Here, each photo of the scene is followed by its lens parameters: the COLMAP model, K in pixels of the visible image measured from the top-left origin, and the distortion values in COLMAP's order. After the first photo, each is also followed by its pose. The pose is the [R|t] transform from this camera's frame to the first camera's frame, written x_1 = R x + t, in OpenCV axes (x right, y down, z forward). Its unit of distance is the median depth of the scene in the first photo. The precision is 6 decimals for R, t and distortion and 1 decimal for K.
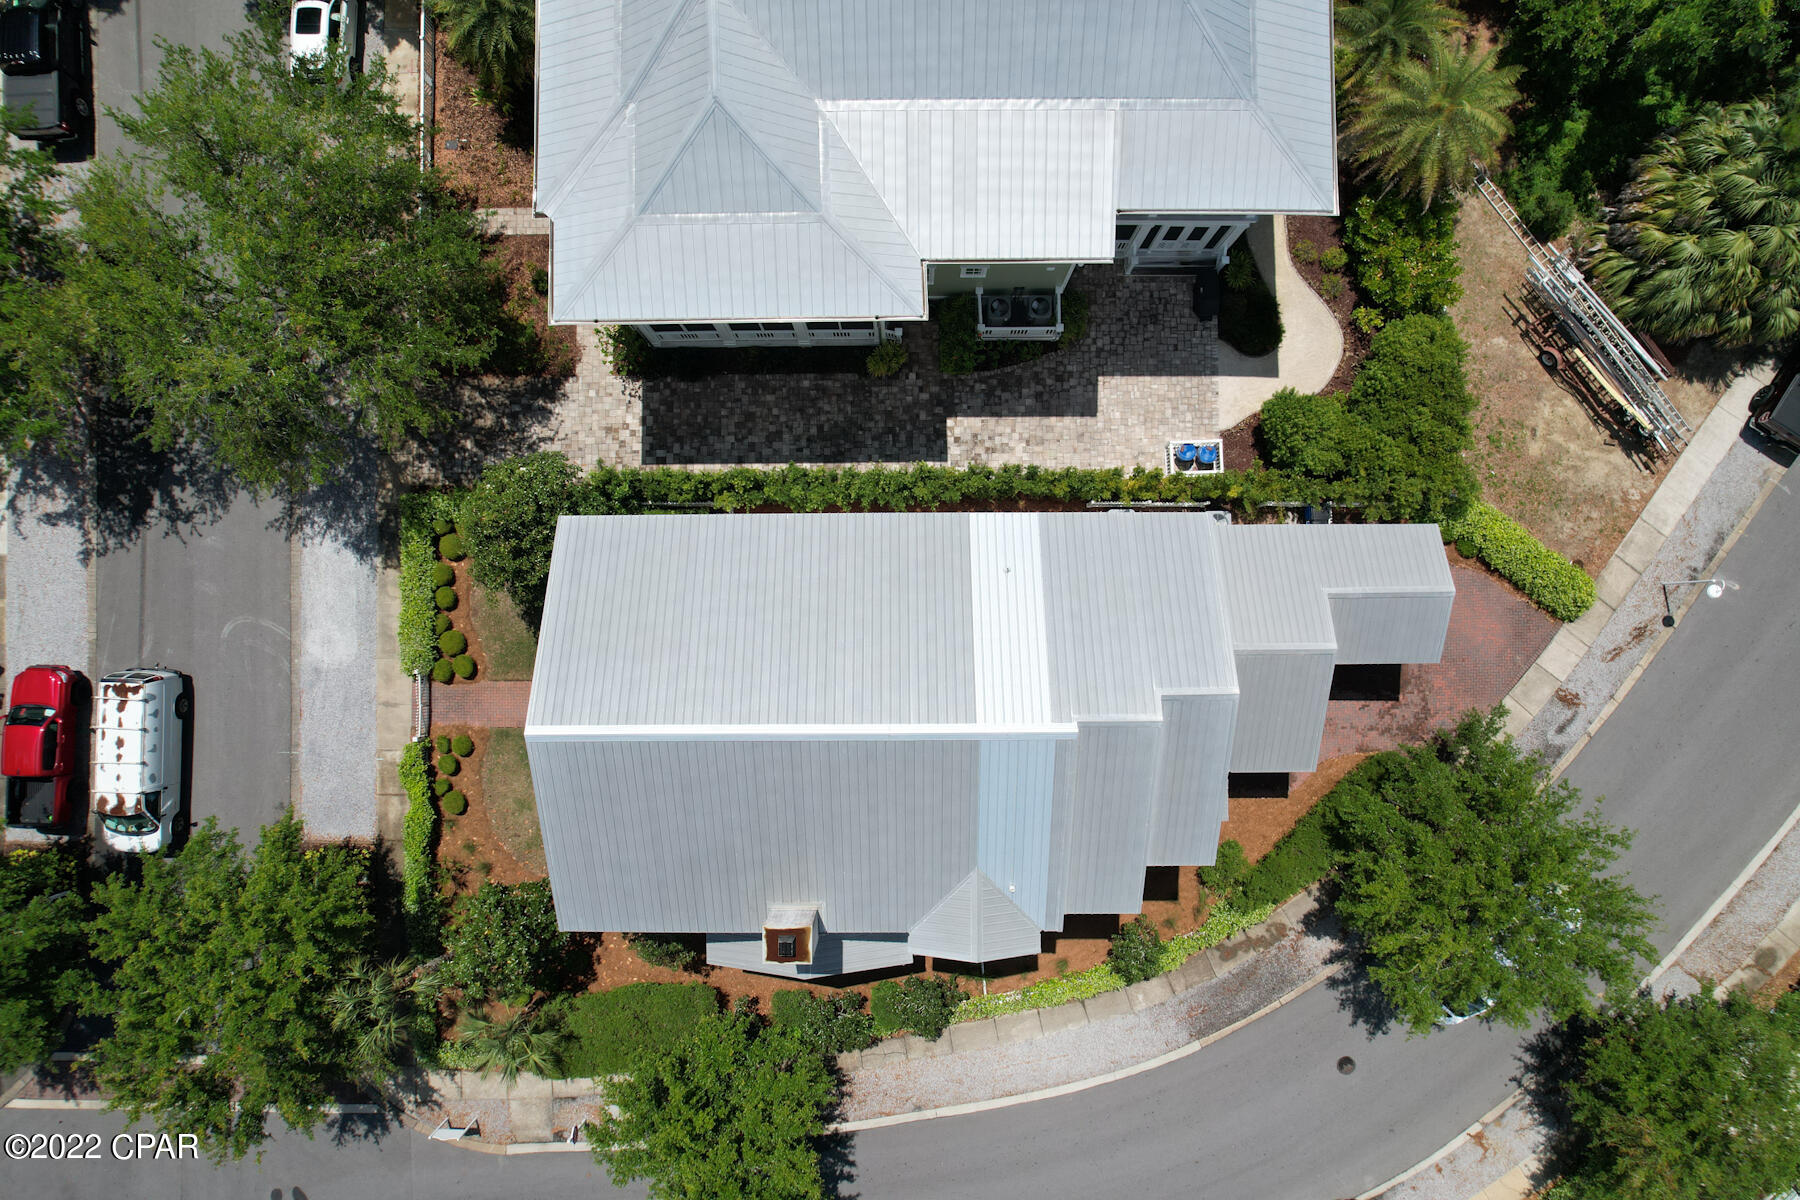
lens RADIAL K [[1149.4, 0, 900.0], [0, 1149.4, 600.0], [0, 0, 1]] dist [-0.074439, 0.063702]
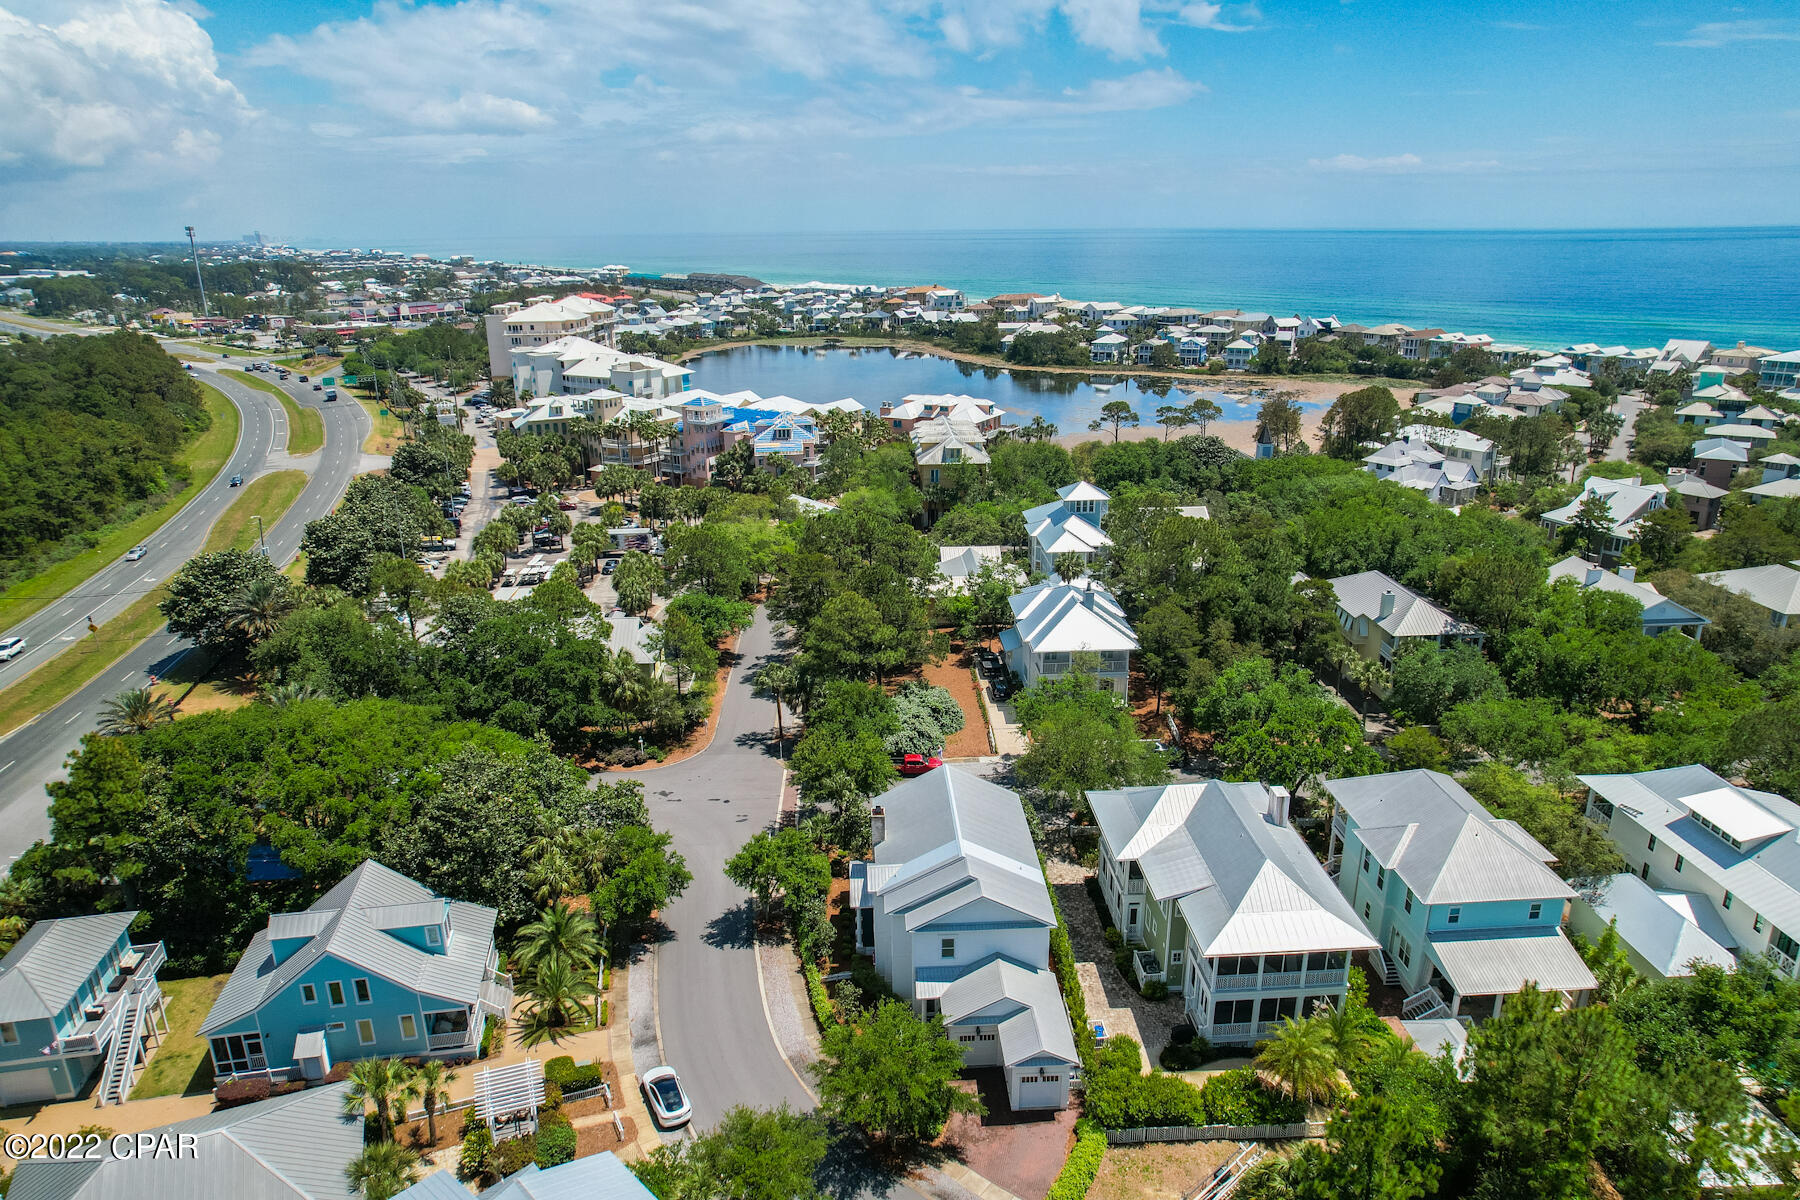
lens RADIAL K [[1145.1, 0, 904.3], [0, 1145.1, 623.2], [0, 0, 1]] dist [-0.061875, 0.028180]
pose [[0.041848, 0.336502, -0.940752, 1.770613], [-0.998688, 0.041915, -0.029432, 0.221373], [0.029527, 0.940750, 0.337814, -0.292773]]
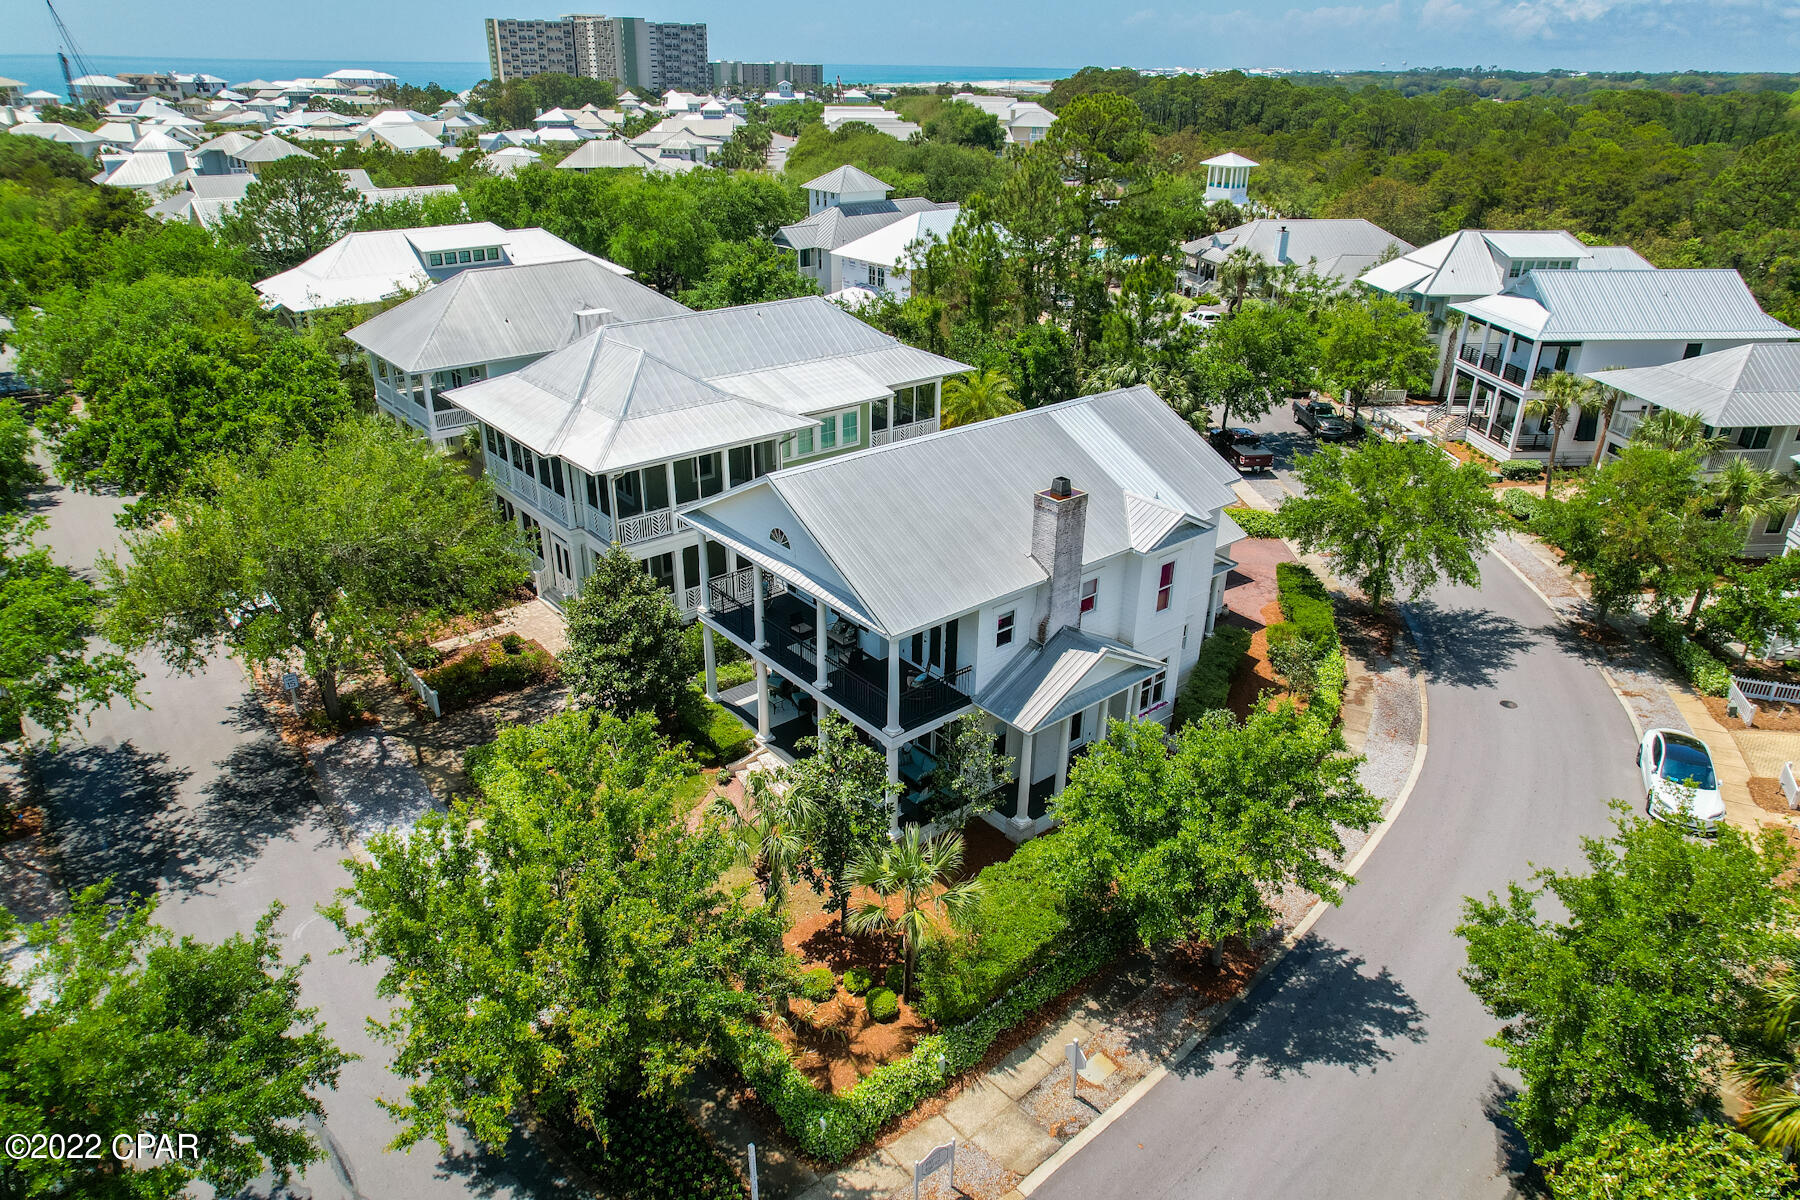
lens RADIAL K [[1149.4, 0, 900.0], [0, 1149.4, 600.0], [0, 0, 1]] dist [-0.074439, 0.063702]
pose [[0.772270, -0.261463, 0.578996, -0.666685], [0.634814, 0.353054, -0.687288, 0.750000], [-0.024717, 0.898326, 0.438633, 0.437577]]
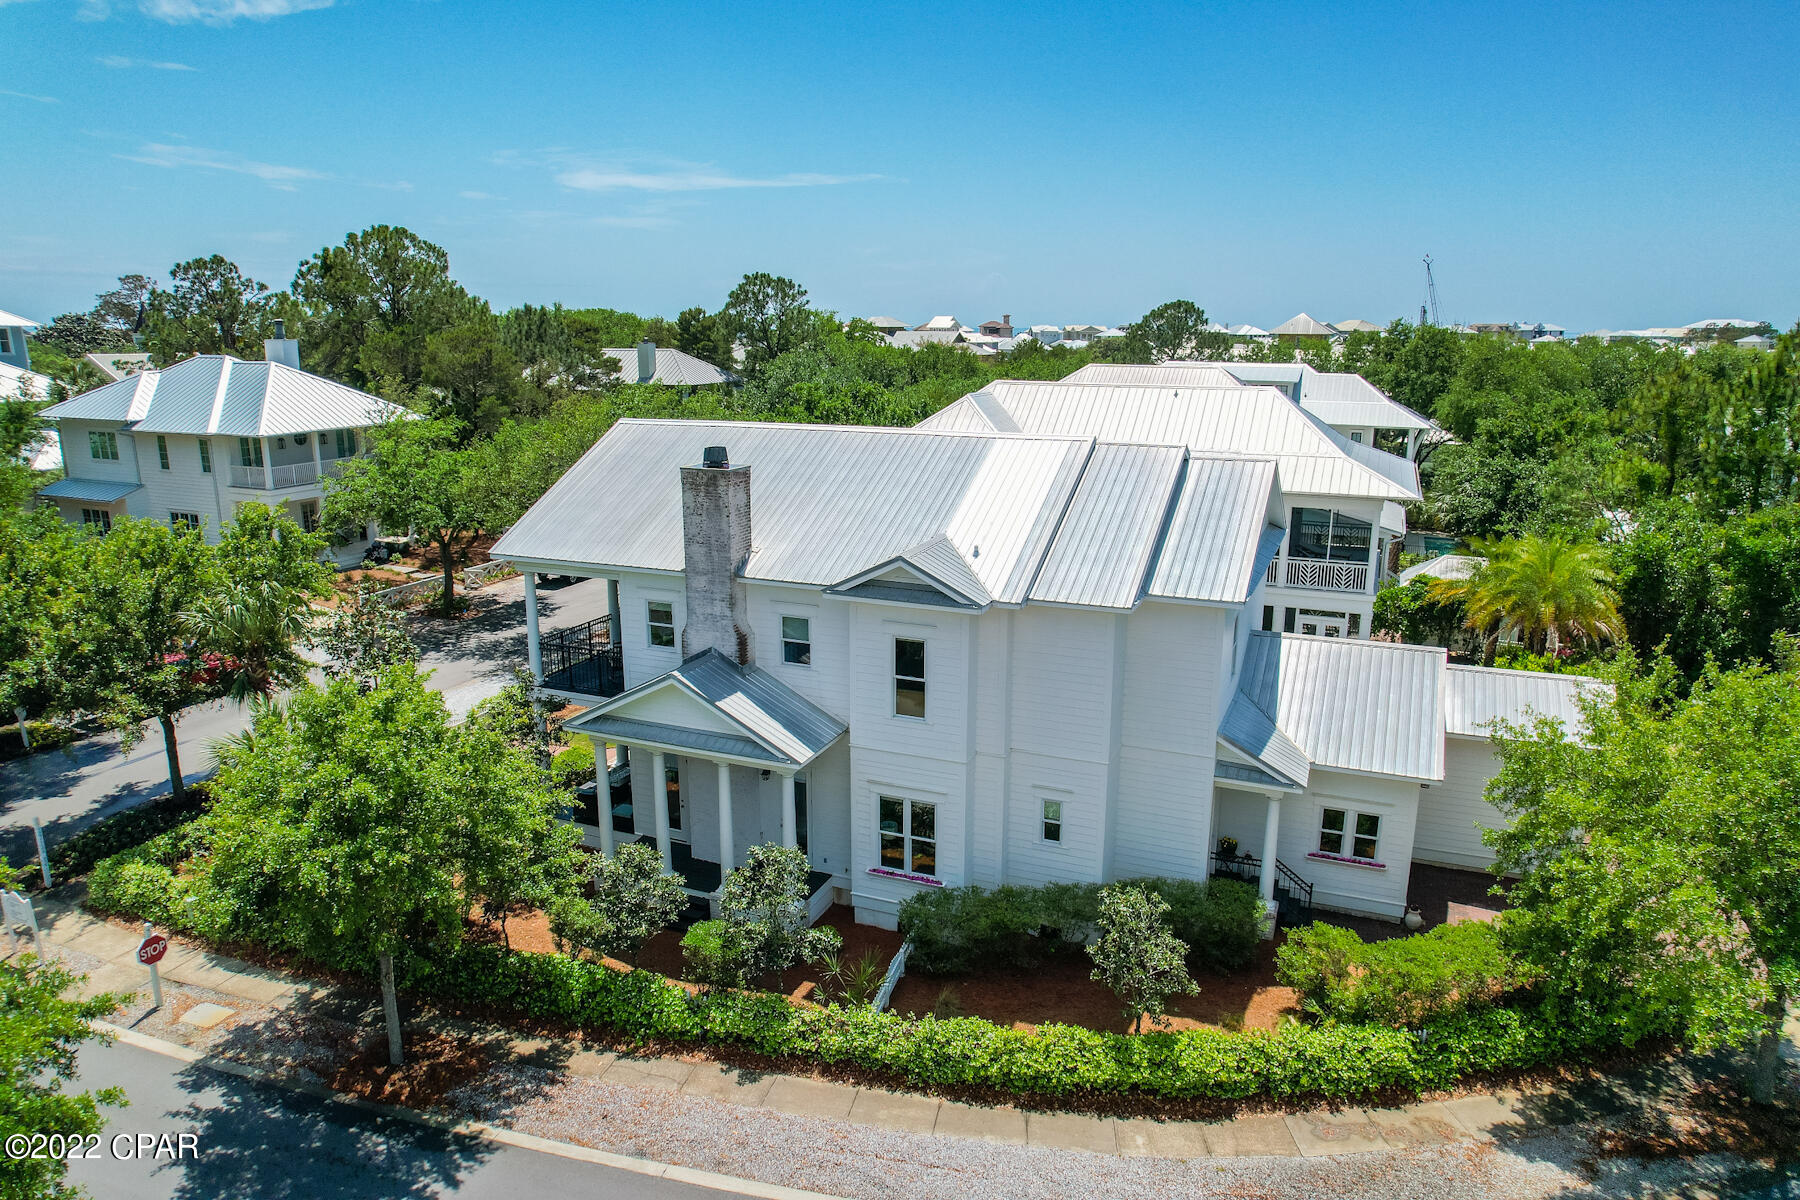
lens RADIAL K [[1149.4, 0, 900.0], [0, 1149.4, 600.0], [0, 0, 1]] dist [-0.074439, 0.063702]
pose [[0.918633, 0.097302, -0.382943, 0.281123], [-0.395110, 0.228931, -0.889651, 0.777984], [0.001103, 0.968567, 0.248749, 0.642398]]
